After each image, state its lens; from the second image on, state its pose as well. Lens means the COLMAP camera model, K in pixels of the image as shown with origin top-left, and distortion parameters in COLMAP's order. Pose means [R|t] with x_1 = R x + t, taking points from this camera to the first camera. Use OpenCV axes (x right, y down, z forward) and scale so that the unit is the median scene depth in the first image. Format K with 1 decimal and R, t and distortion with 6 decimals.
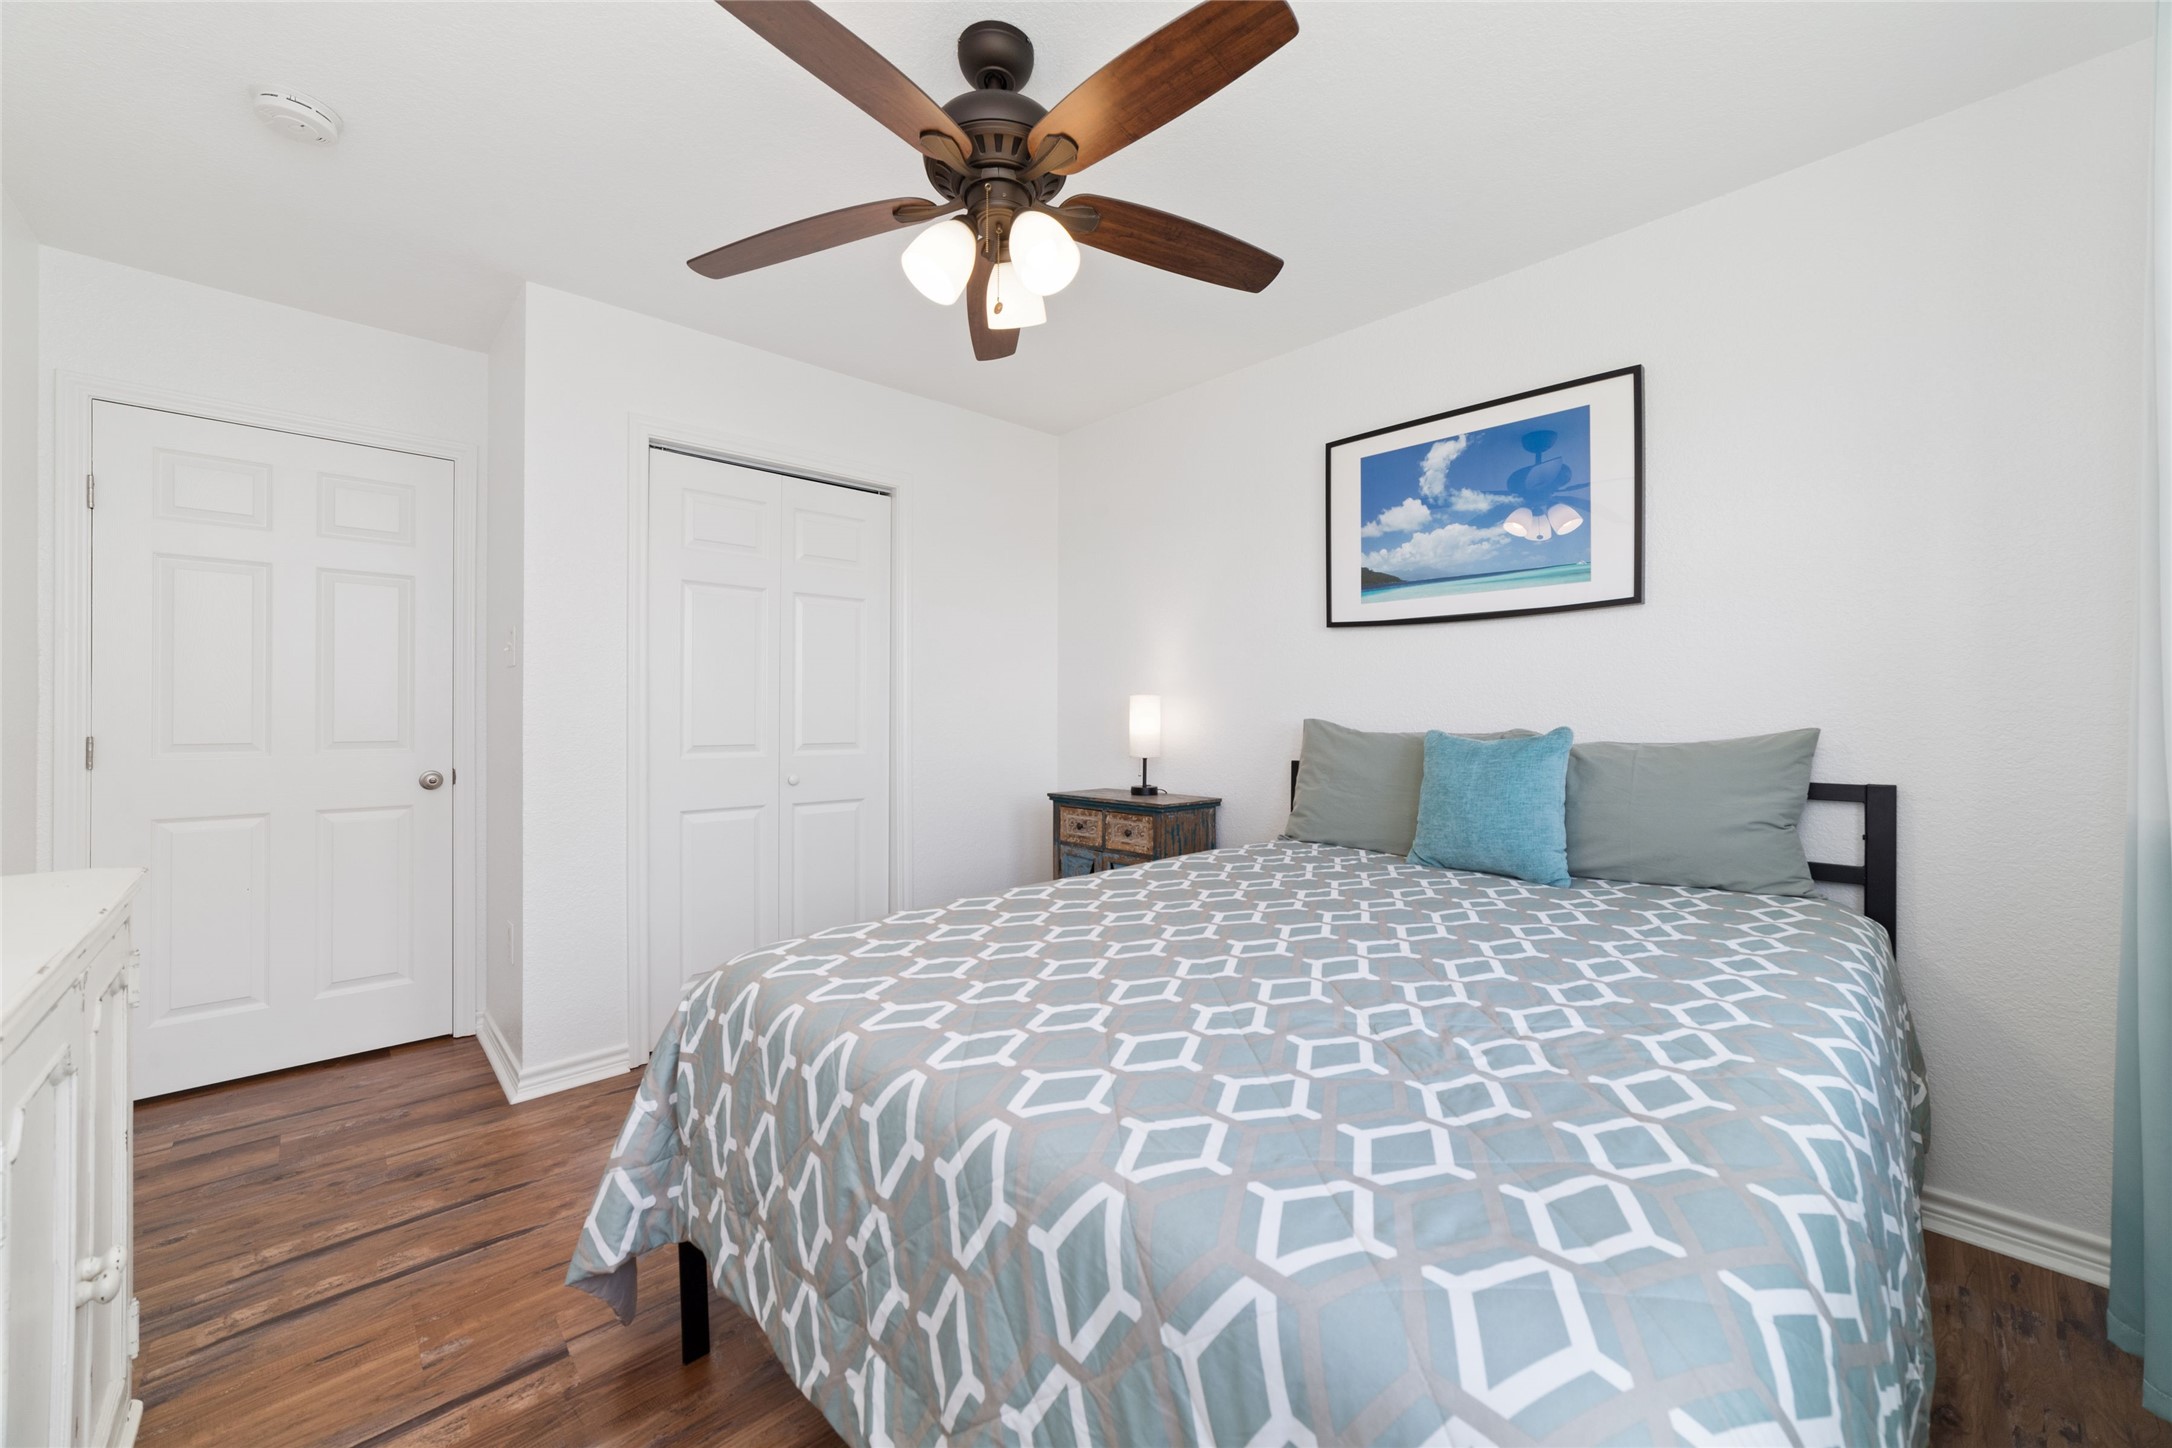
lens RADIAL K [[827.9, 0, 1102.7], [0, 827.9, 711.7], [0, 0, 1]] dist [-0.020832, 0.007667]
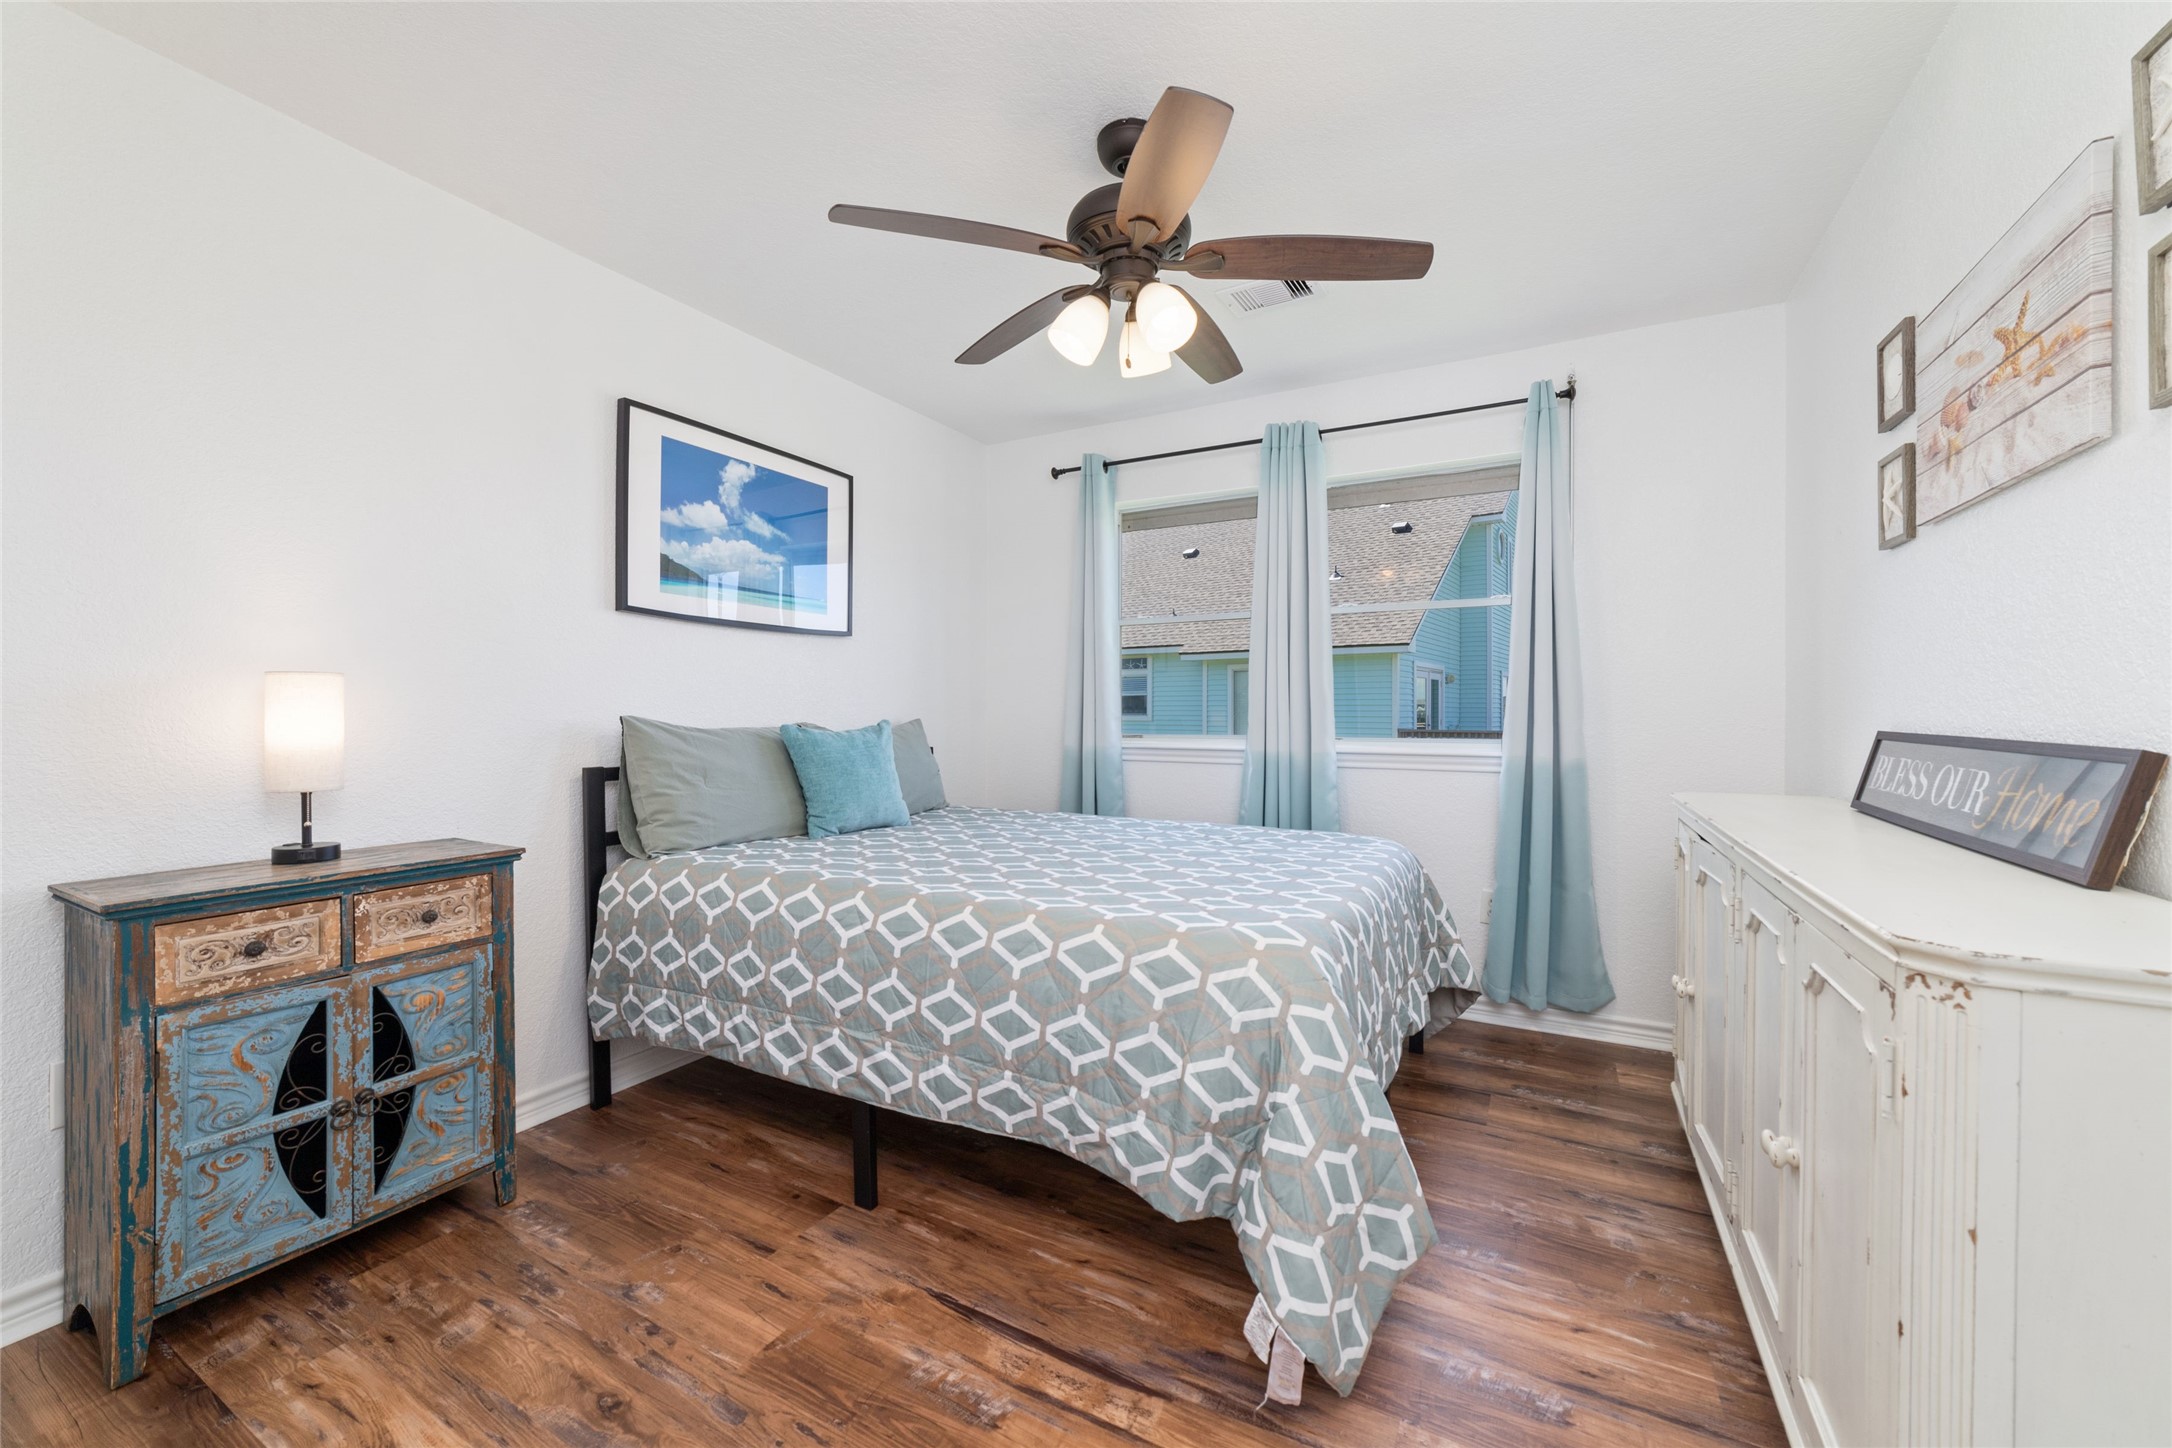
lens RADIAL K [[827.9, 0, 1102.7], [0, 827.9, 711.7], [0, 0, 1]] dist [-0.020832, 0.007667]
pose [[-0.290883, 0.003606, 0.956752, -0.732202], [-0.000425, 0.999992, -0.003899, 0.007314], [-0.956759, -0.001541, -0.290879, 0.811279]]
